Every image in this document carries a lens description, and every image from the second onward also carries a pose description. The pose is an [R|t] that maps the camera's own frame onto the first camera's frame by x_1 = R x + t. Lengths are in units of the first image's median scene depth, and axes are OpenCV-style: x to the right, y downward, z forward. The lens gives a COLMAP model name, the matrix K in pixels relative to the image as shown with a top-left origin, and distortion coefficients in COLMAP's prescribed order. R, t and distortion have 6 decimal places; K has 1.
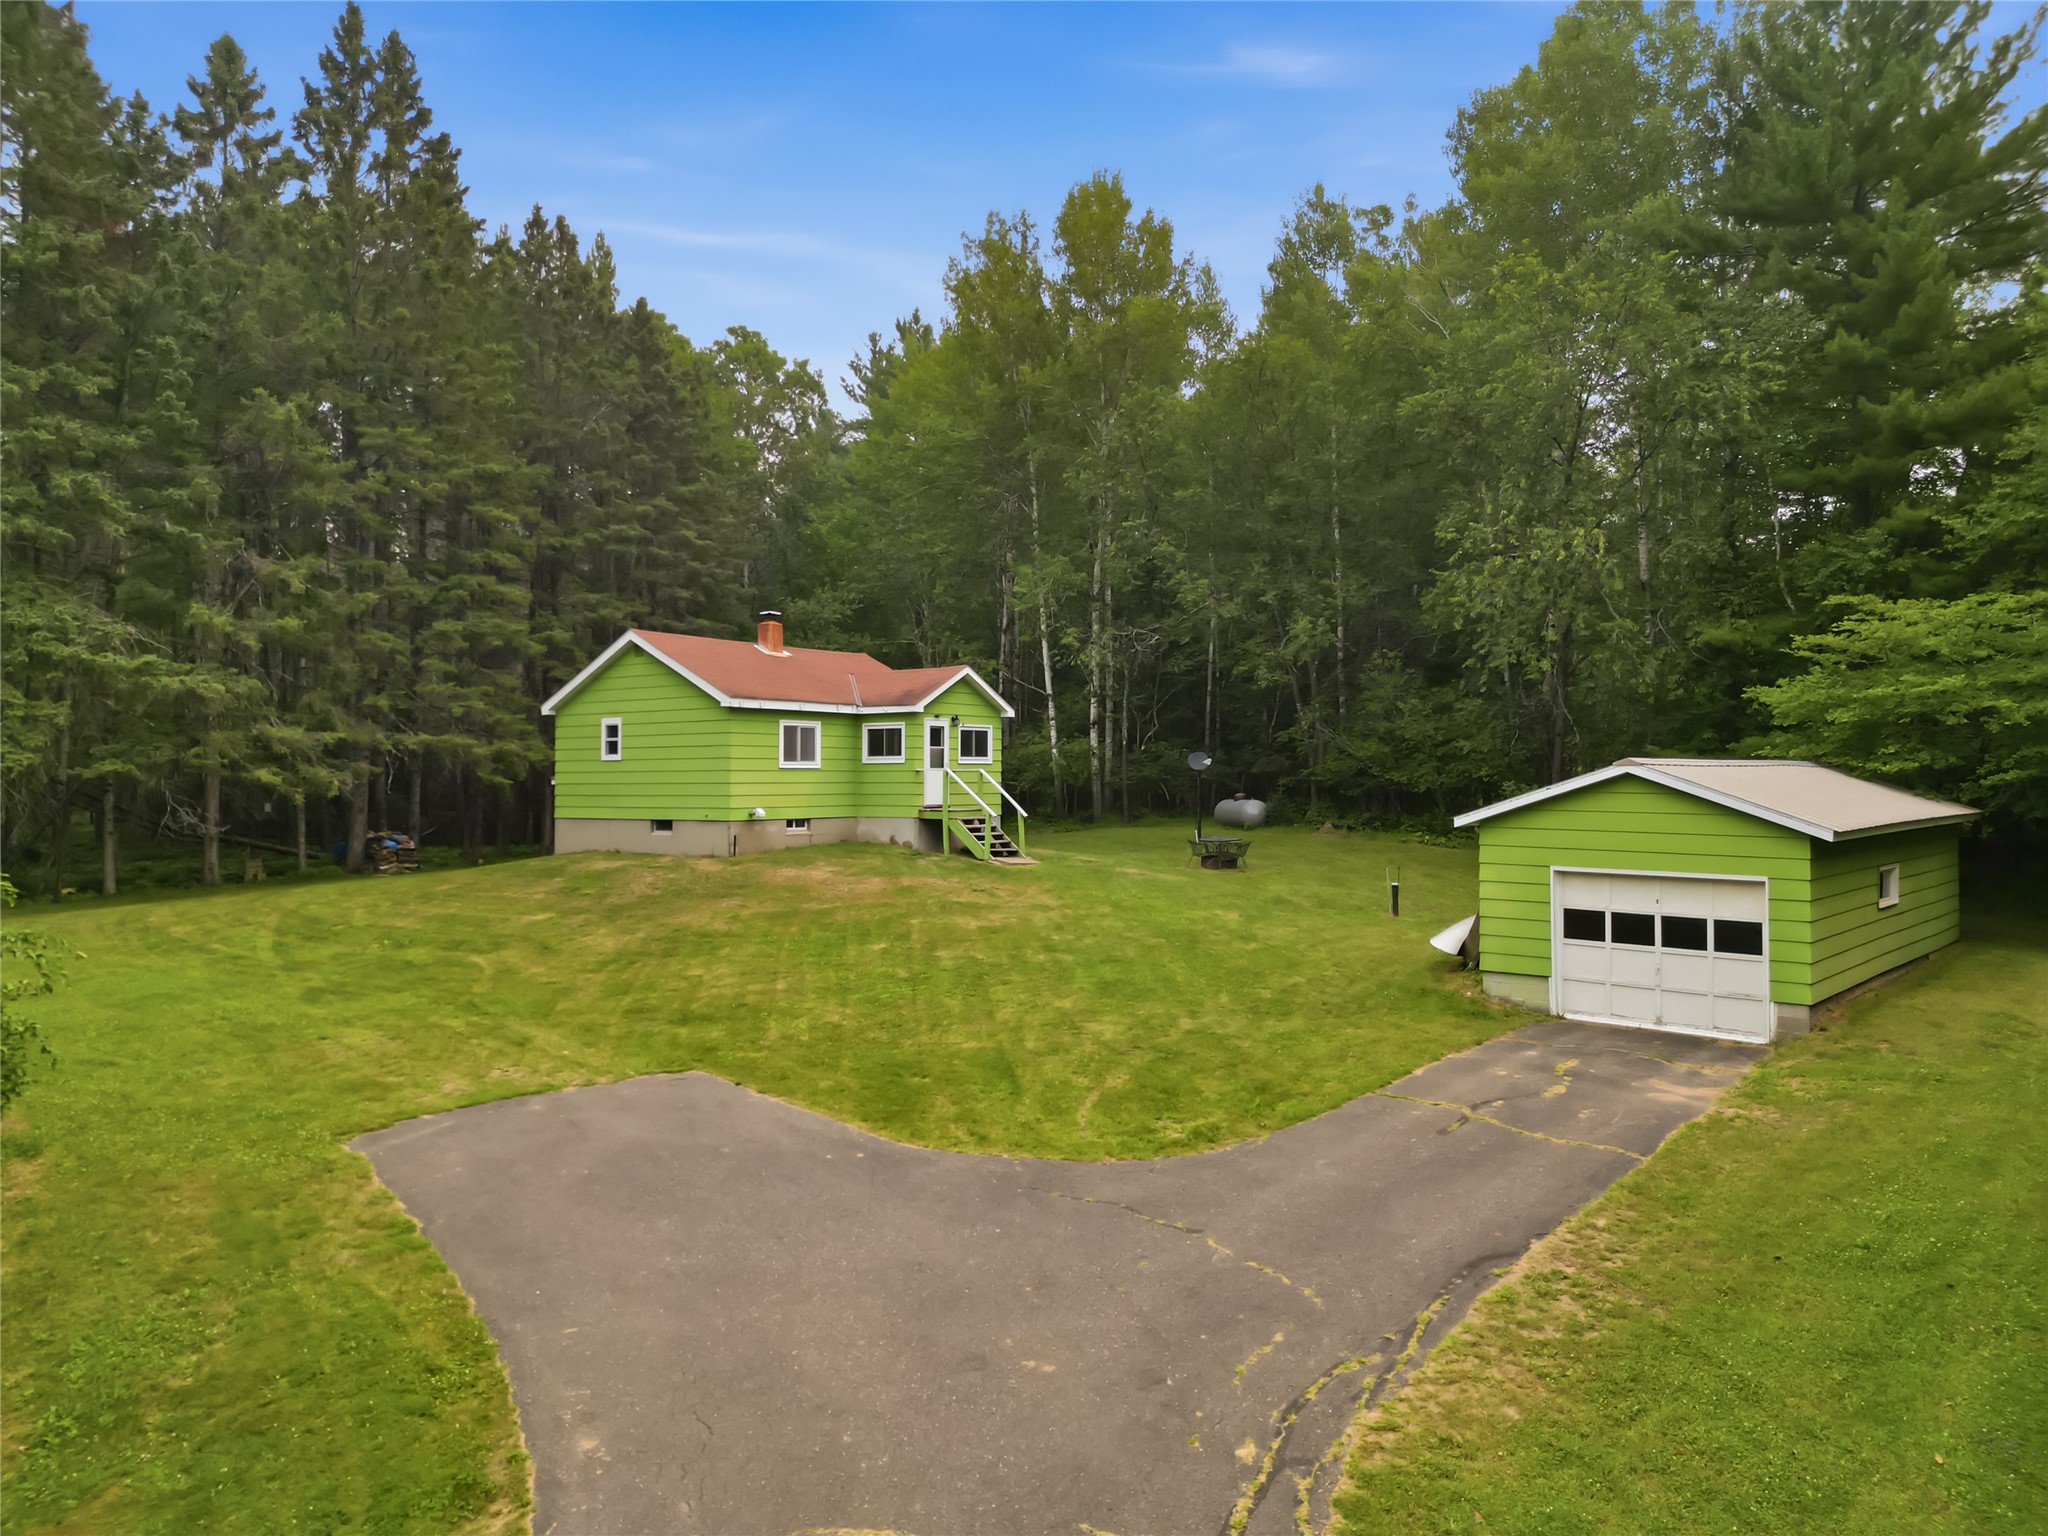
lens RADIAL K [[1434.6, 0, 1038.5], [0, 1434.6, 772.4], [0, 0, 1]] dist [0.053617, -0.024826]
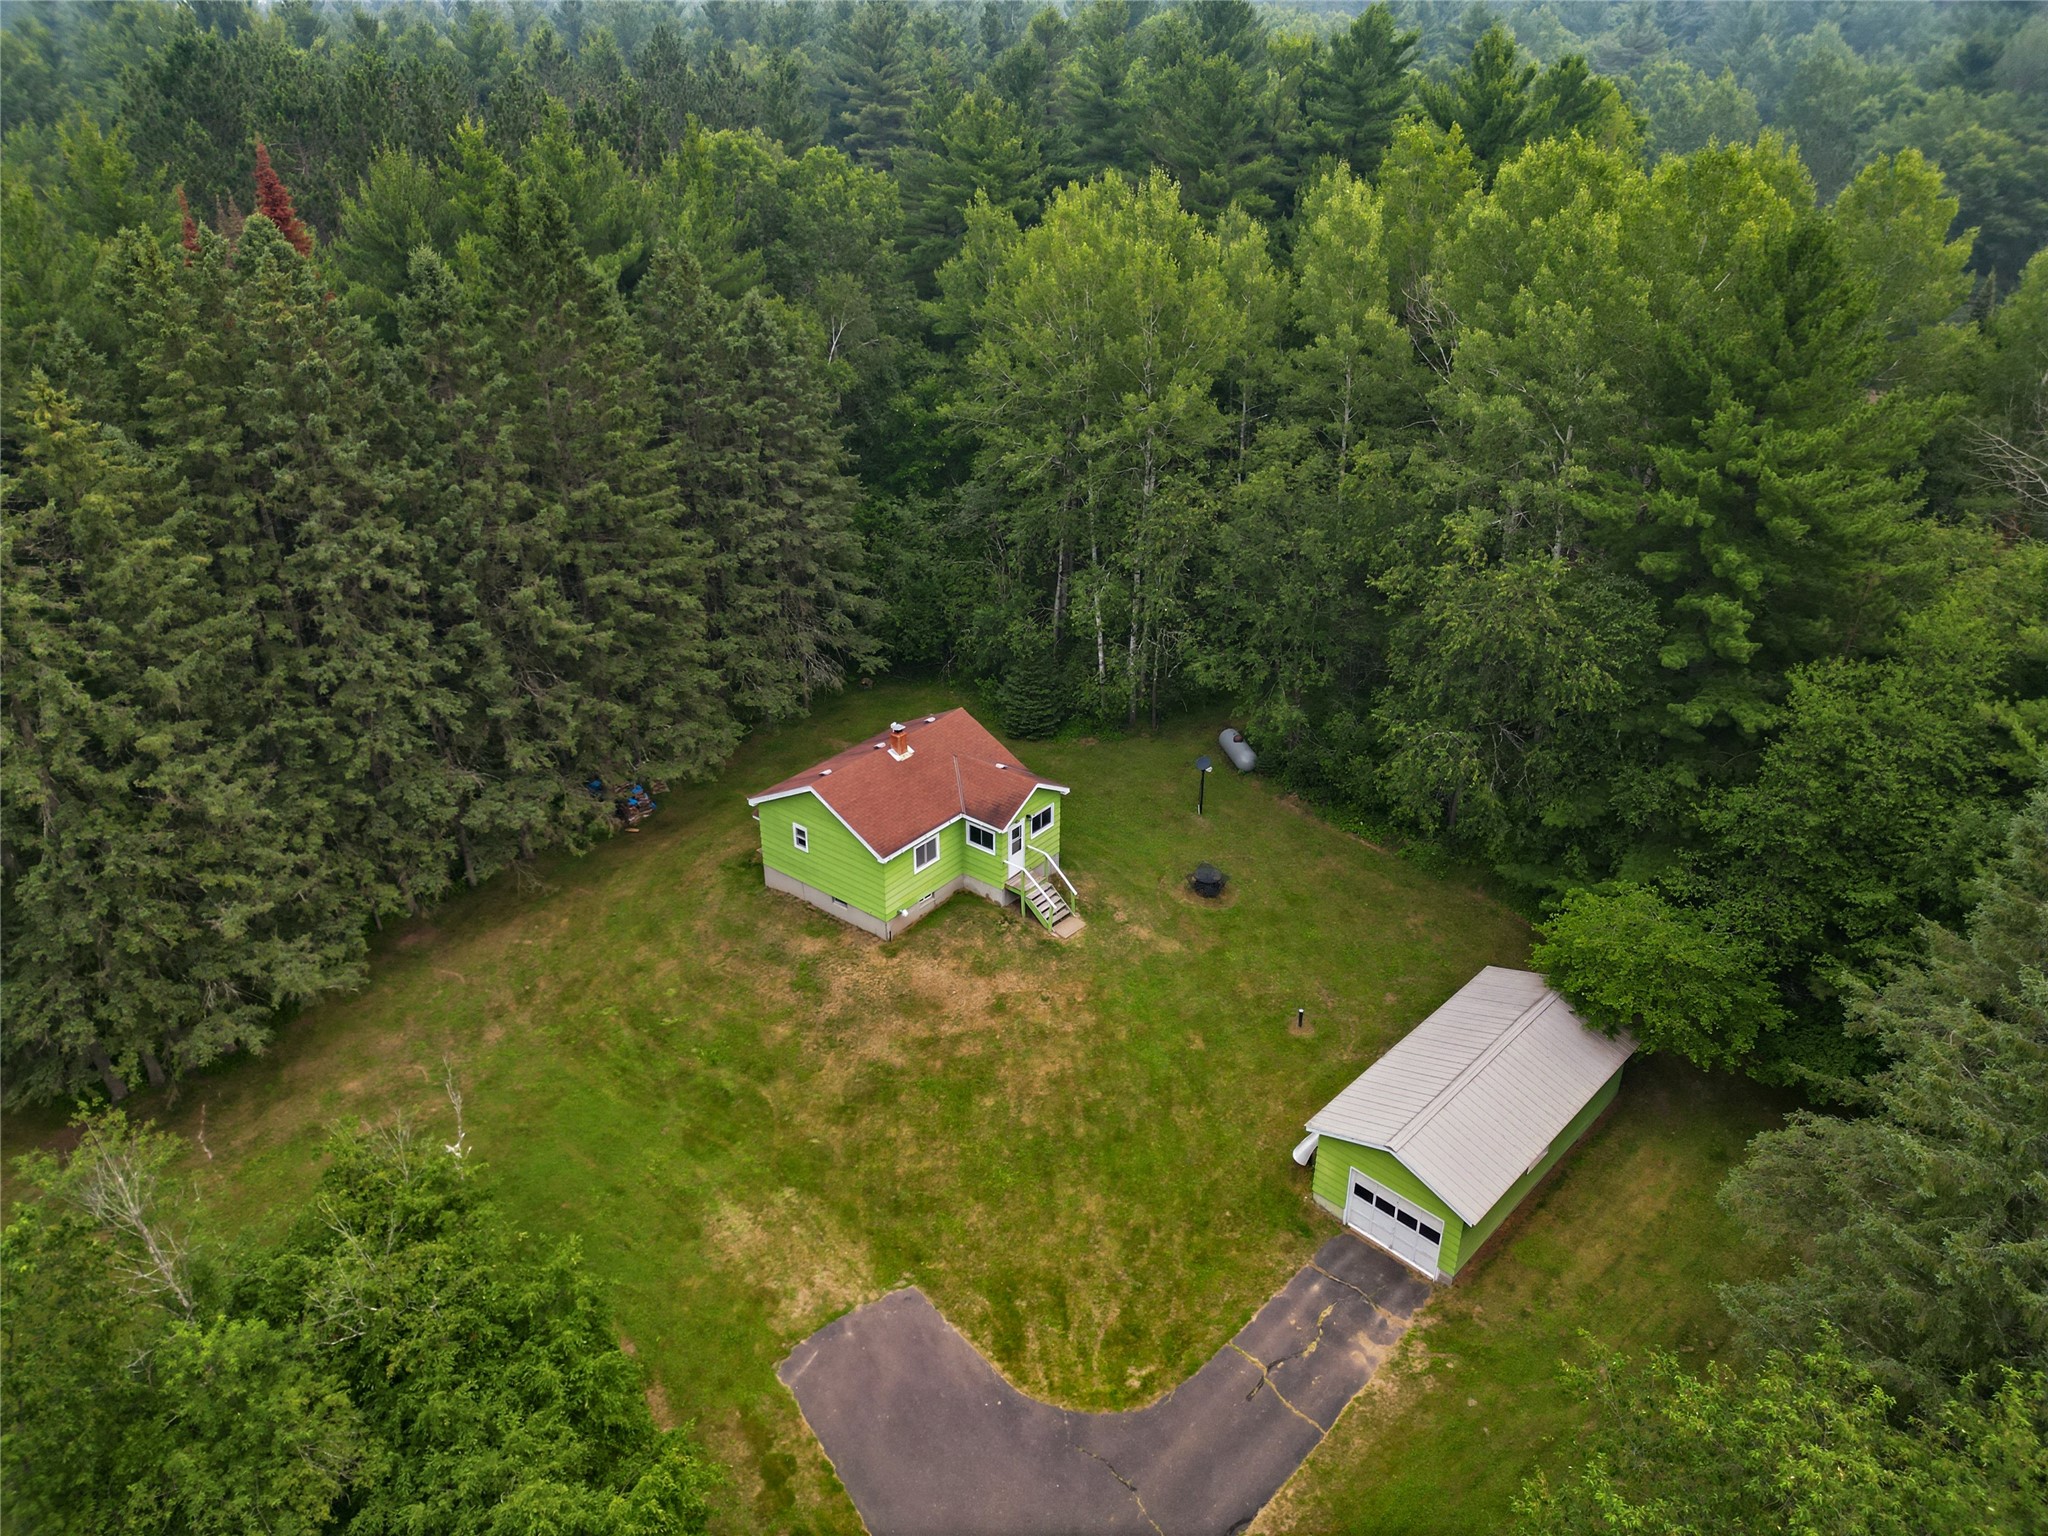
lens RADIAL K [[1434.6, 0, 1039.4], [0, 1434.6, 758.2], [0, 0, 1]] dist [0.053617, -0.024826]
pose [[0.999250, 0.028068, -0.026671, -0.010622], [-0.012170, 0.881603, 0.471836, -0.795693], [0.036757, -0.471157, 0.881283, -0.264571]]
